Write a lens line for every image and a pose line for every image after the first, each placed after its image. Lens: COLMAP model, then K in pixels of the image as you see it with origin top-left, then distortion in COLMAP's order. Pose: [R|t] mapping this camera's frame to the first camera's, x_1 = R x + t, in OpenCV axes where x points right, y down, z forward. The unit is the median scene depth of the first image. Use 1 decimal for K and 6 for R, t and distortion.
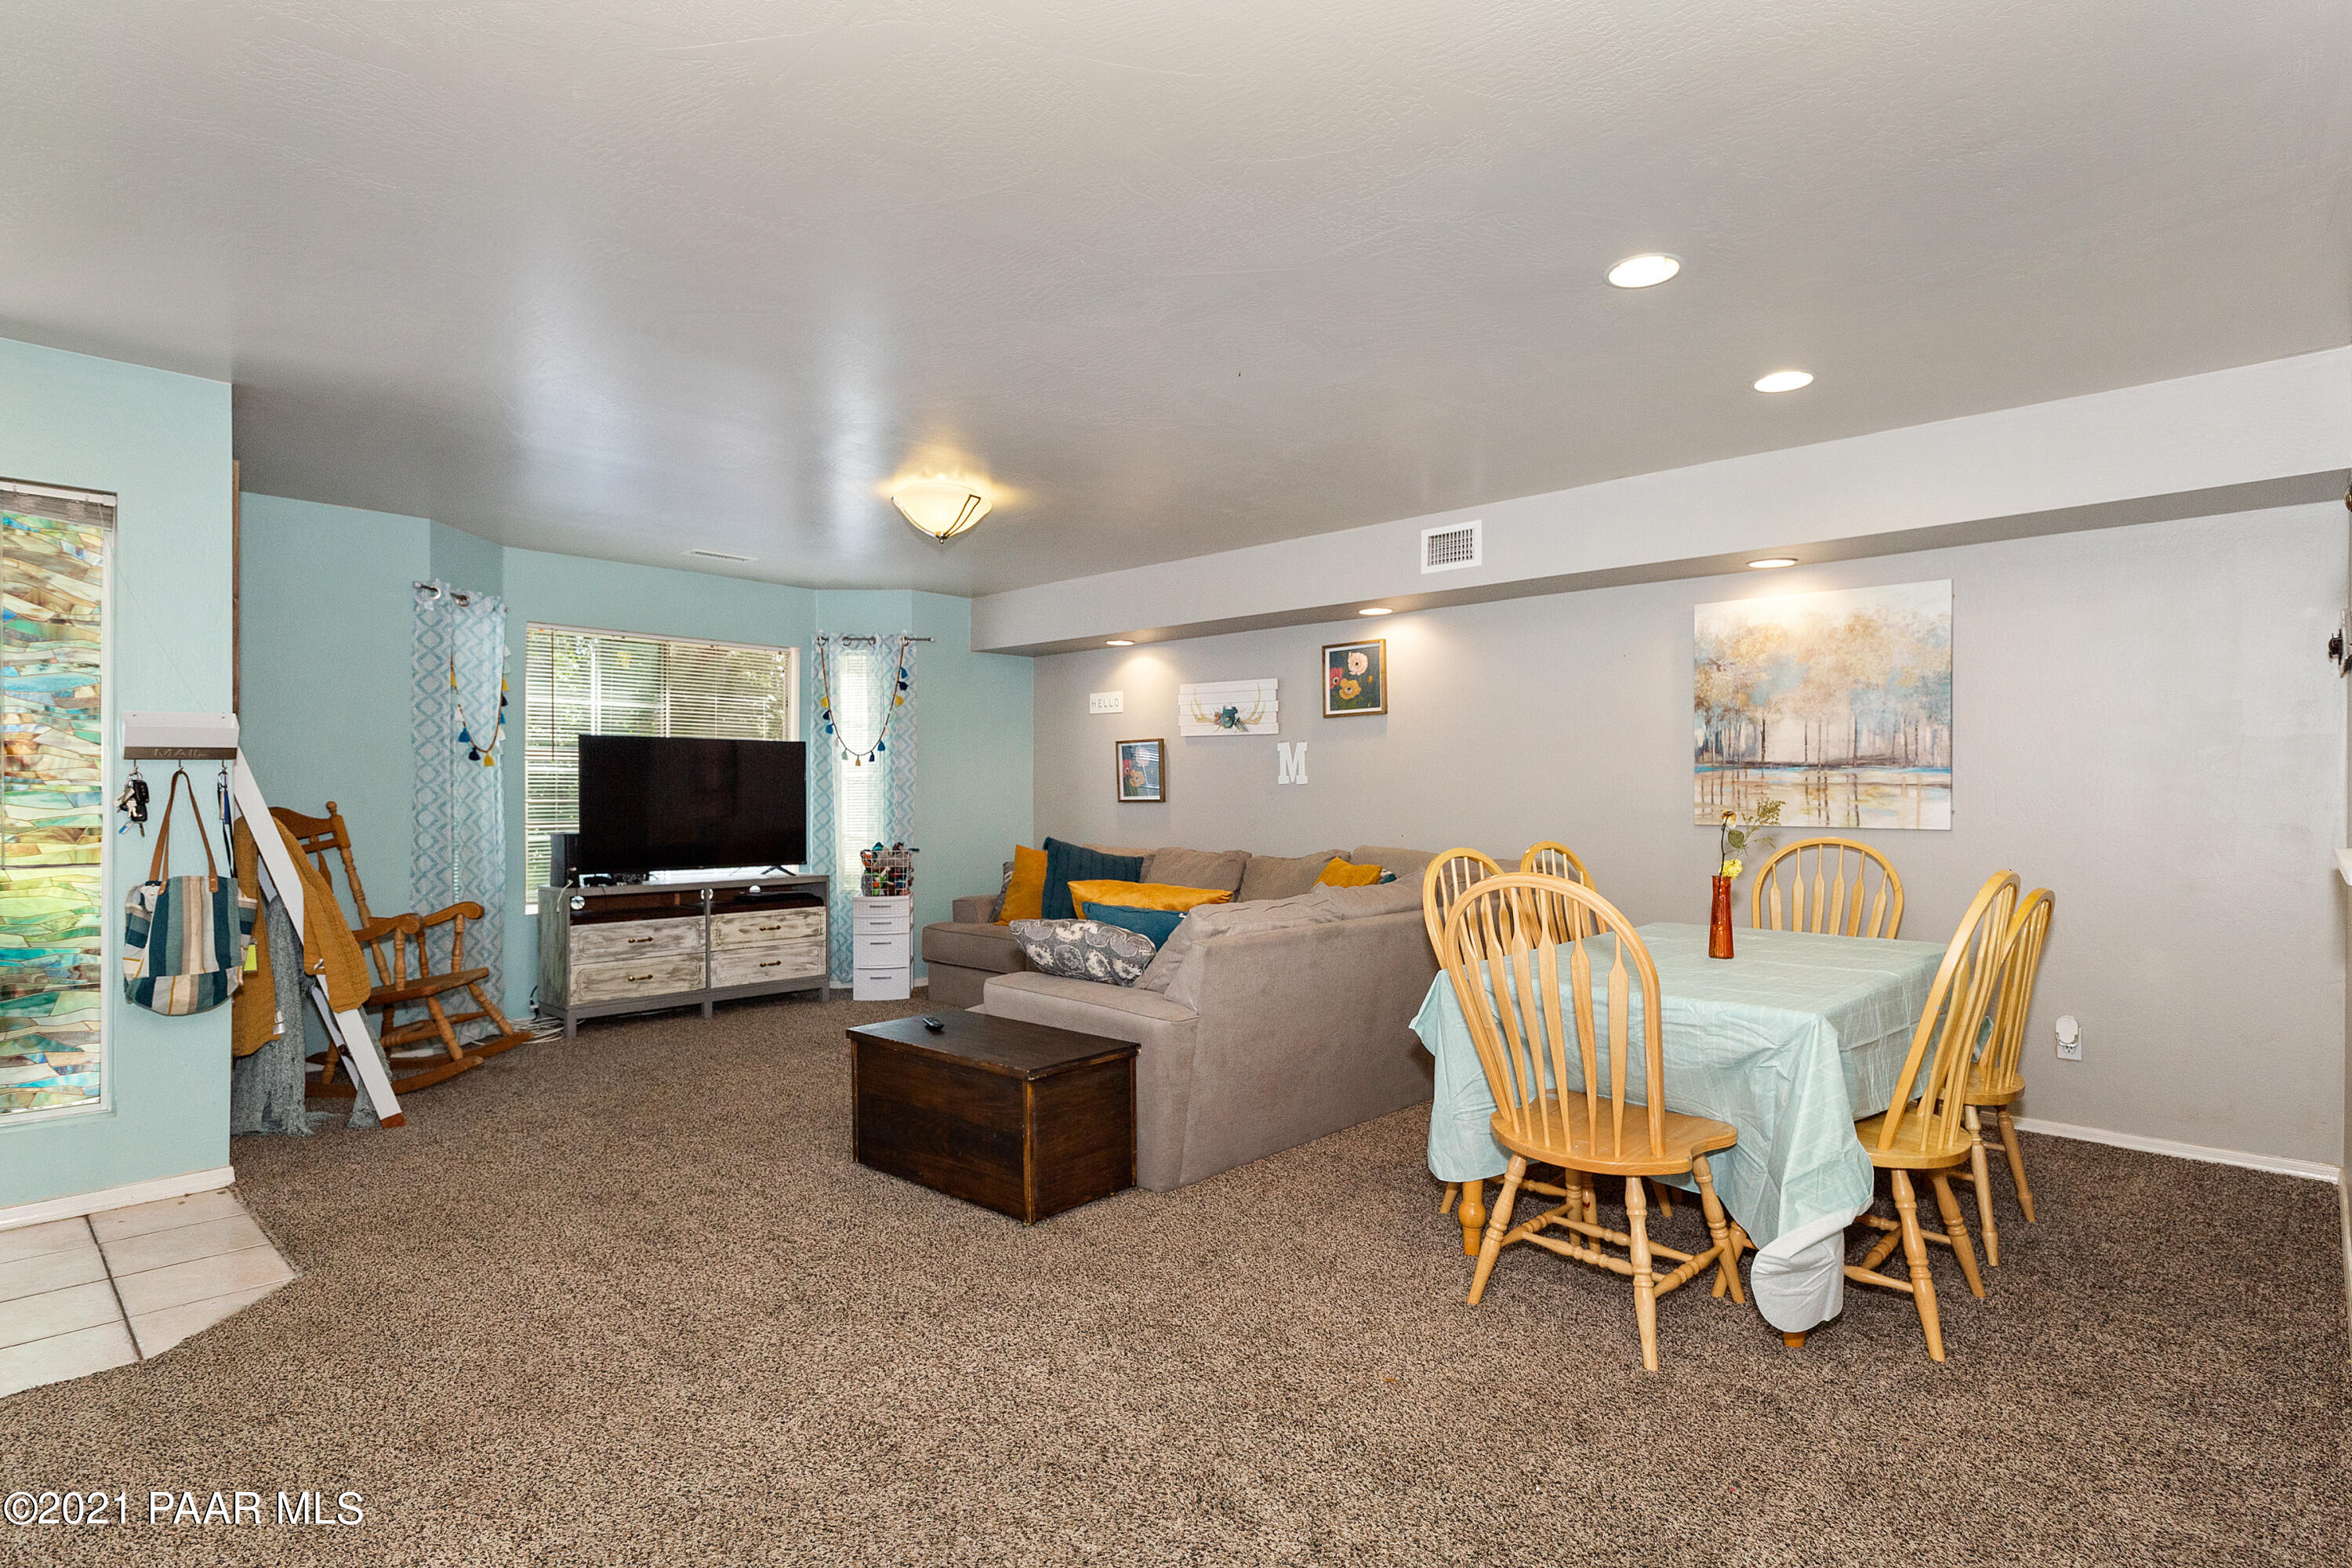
lens RADIAL K [[1135.9, 0, 1169.8], [0, 1135.9, 790.4], [0, 0, 1]] dist [0.004111, 0.000091]
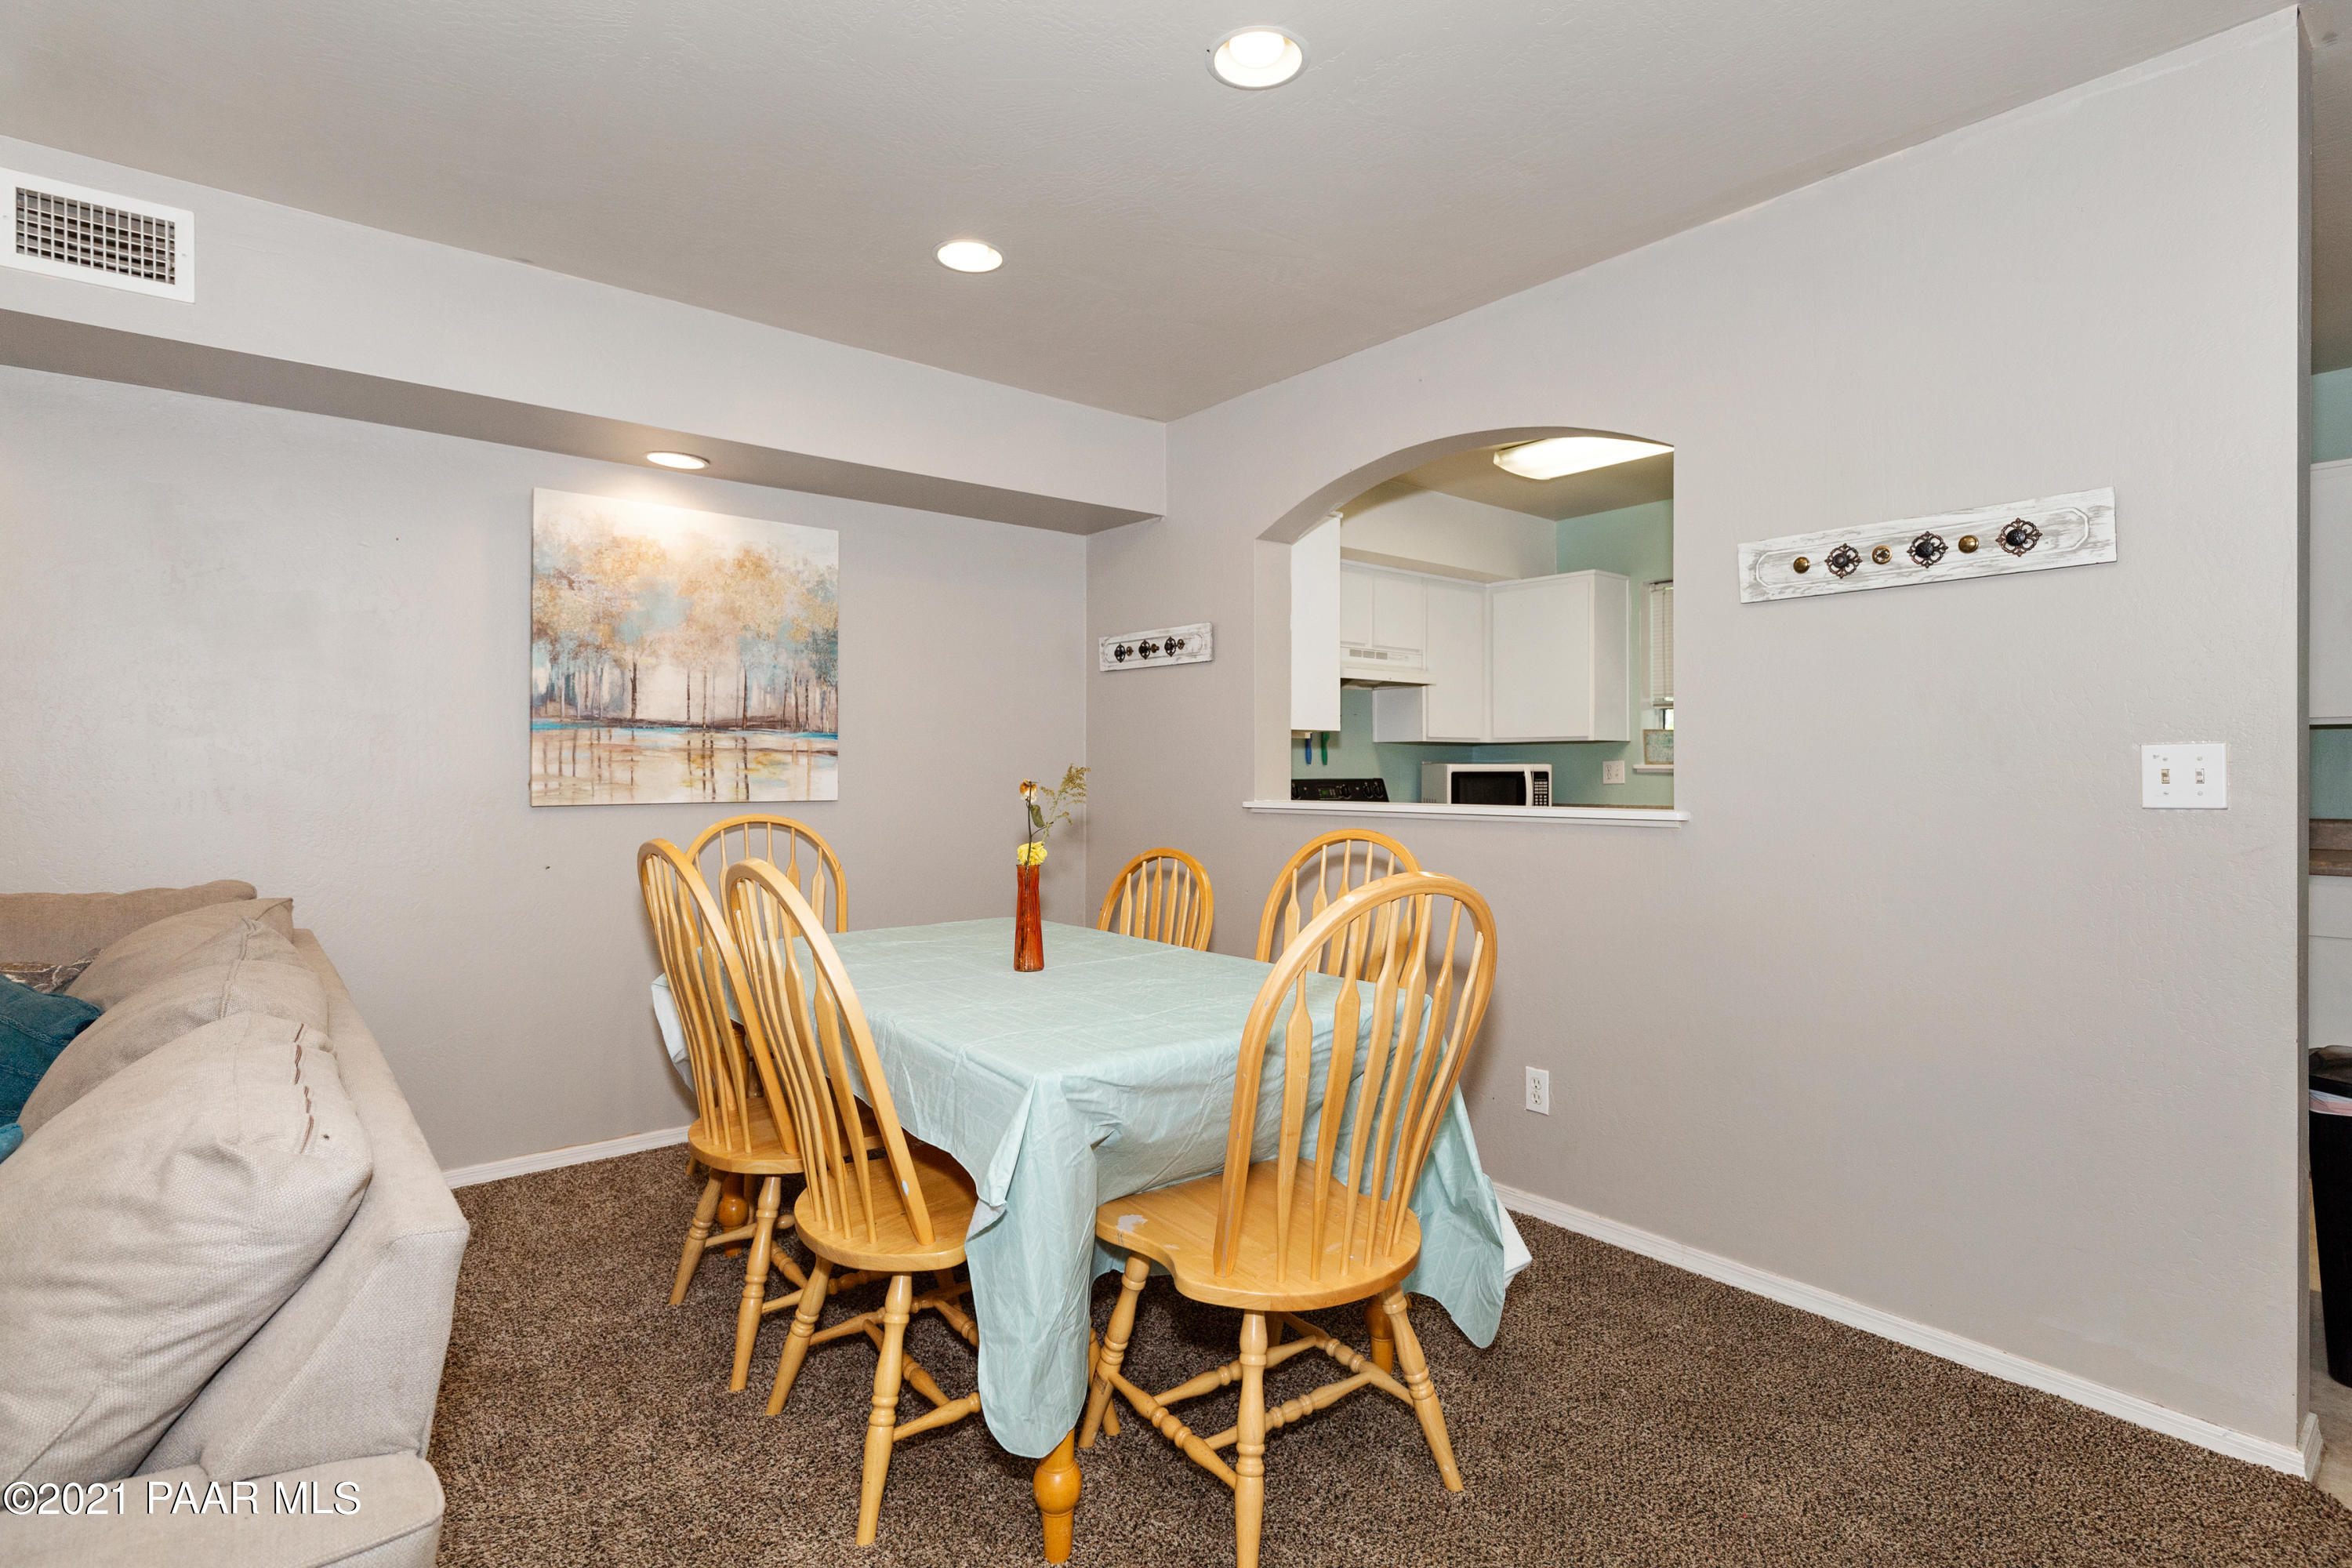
lens RADIAL K [[1135.9, 0, 1173.0], [0, 1135.9, 777.1], [0, 0, 1]] dist [0.004111, 0.000091]
pose [[0.142918, -0.009188, 0.989692, -0.179790], [-0.001360, 0.999954, 0.009480, 0.005966], [-0.989734, -0.002701, 0.142899, 0.553276]]
